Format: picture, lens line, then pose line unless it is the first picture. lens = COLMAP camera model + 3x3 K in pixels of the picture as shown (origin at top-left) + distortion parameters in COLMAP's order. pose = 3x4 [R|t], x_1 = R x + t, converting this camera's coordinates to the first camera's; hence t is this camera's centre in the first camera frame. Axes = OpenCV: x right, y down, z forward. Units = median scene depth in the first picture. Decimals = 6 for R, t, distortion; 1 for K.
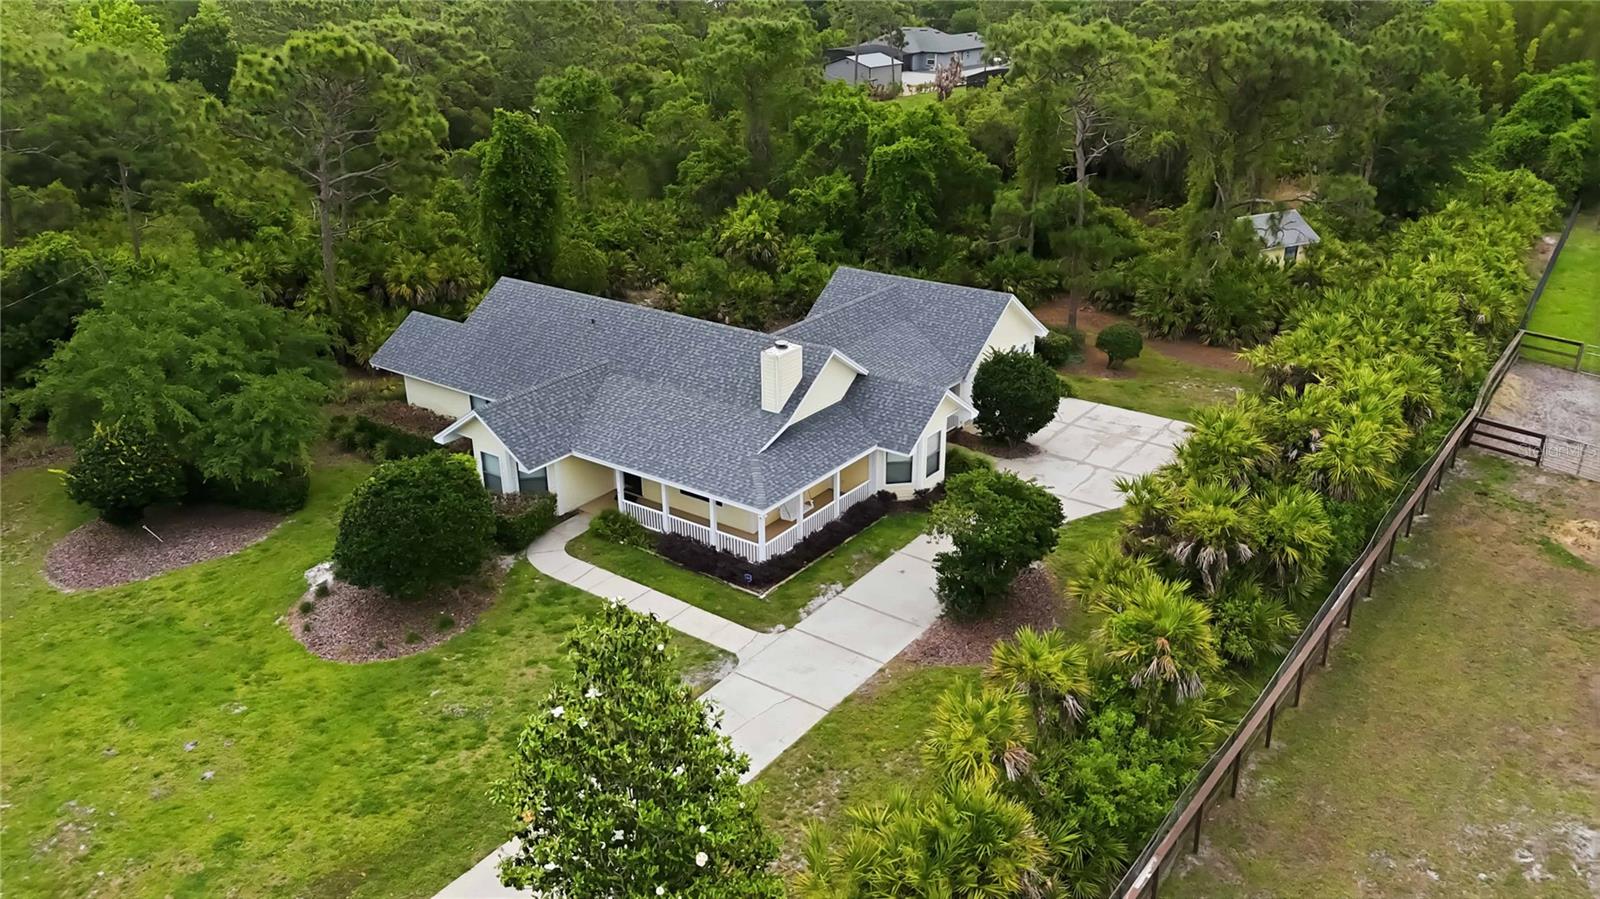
lens RADIAL K [[1170.6, 0, 806.1], [0, 1170.6, 452.6], [0, 0, 1]] dist [0.076429, -0.072727]
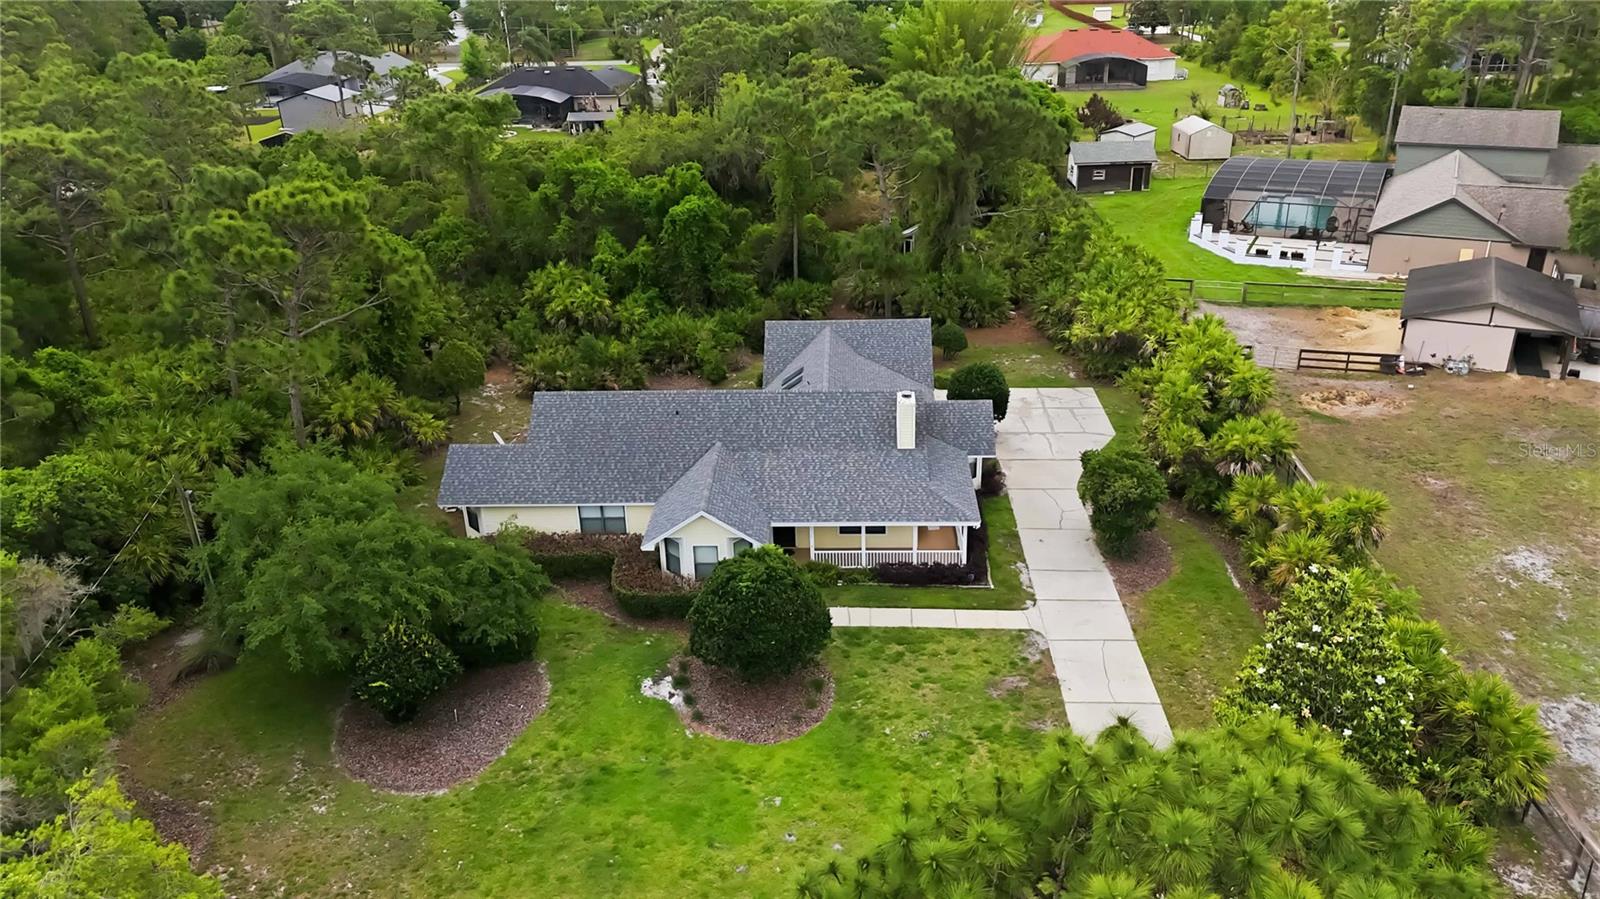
lens RADIAL K [[1163.8, 0, 800.0], [0, 1163.8, 449.5], [0, 0, 1]] dist [0.085140, -0.079140]
pose [[0.832687, -0.239196, 0.499417, -0.804322], [0.234148, 0.969389, 0.073889, -0.164875], [-0.501803, 0.055412, 0.863205, -0.012008]]
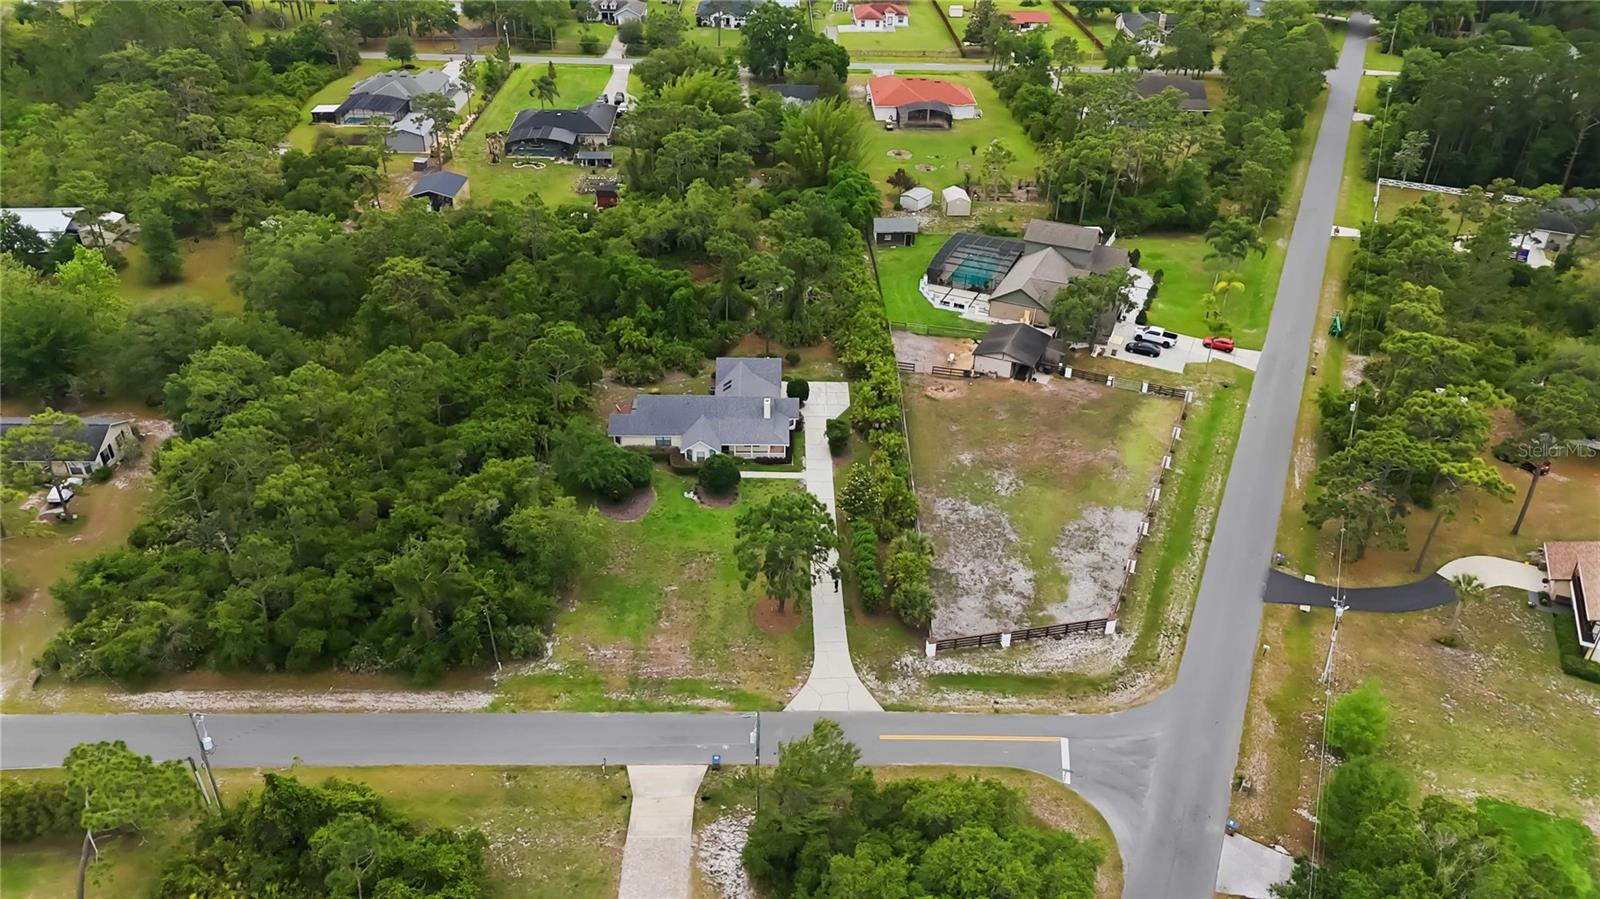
lens RADIAL K [[1170.6, 0, 806.1], [0, 1170.6, 452.6], [0, 0, 1]] dist [0.076429, -0.072727]
pose [[0.795374, -0.294988, 0.529492, -2.071202], [0.208822, 0.953459, 0.217505, -0.764837], [-0.569011, -0.062429, 0.819957, -2.266213]]
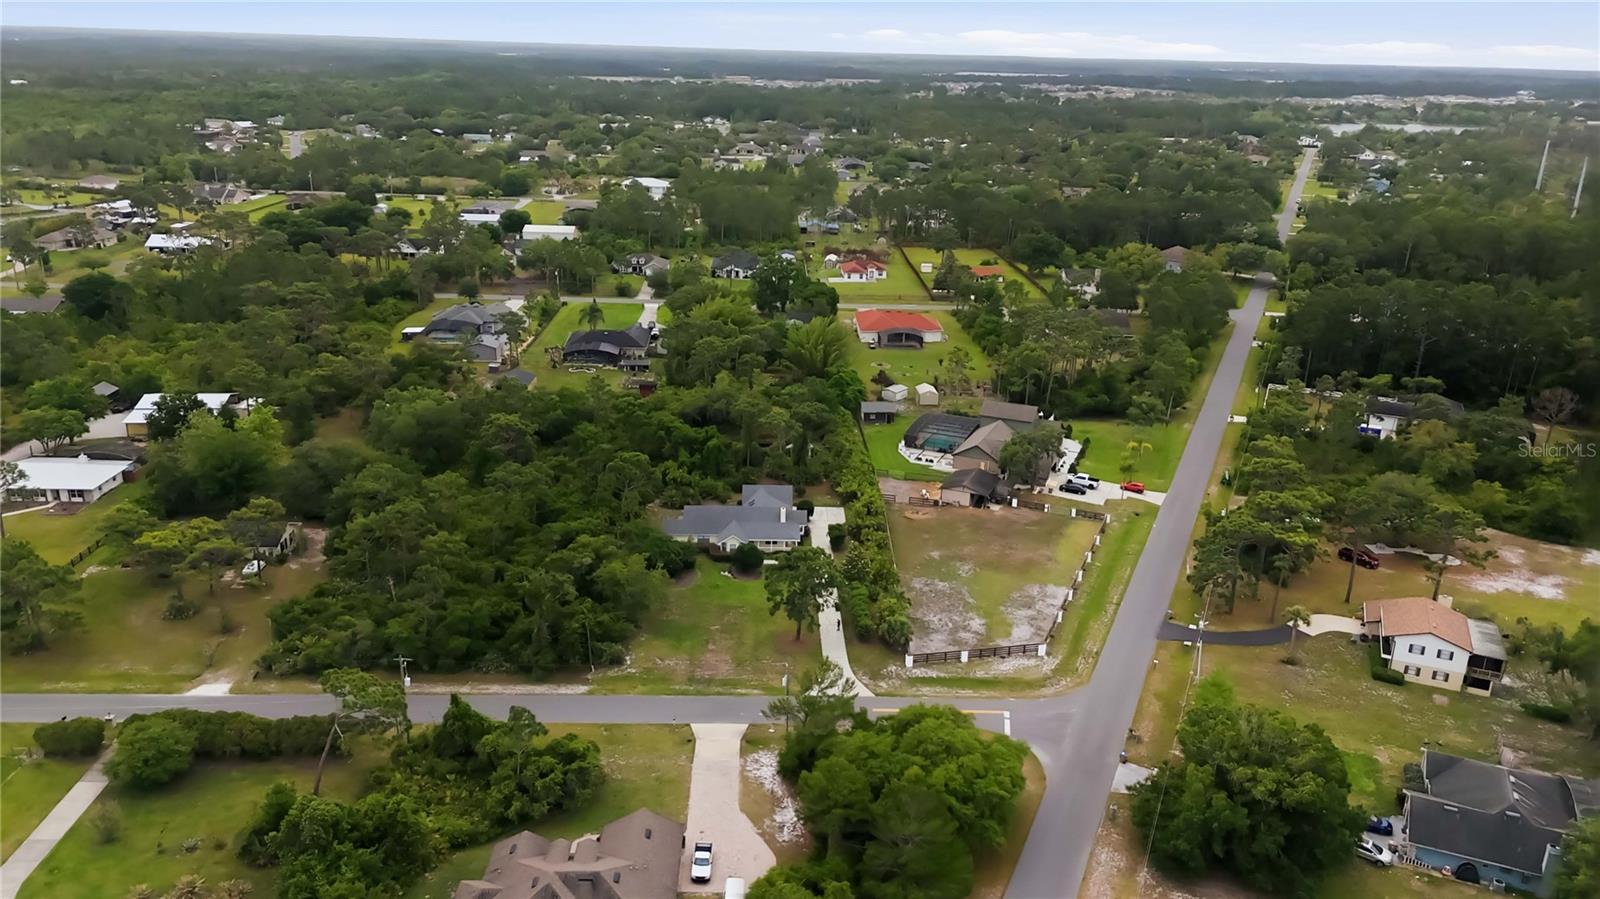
lens RADIAL K [[1170.6, 0, 806.1], [0, 1170.6, 452.6], [0, 0, 1]] dist [0.076429, -0.072727]
pose [[0.788539, -0.168253, 0.591521, -2.991761], [0.206566, 0.978428, 0.002938, -0.336784], [-0.579255, 0.119872, 0.806284, -3.228743]]
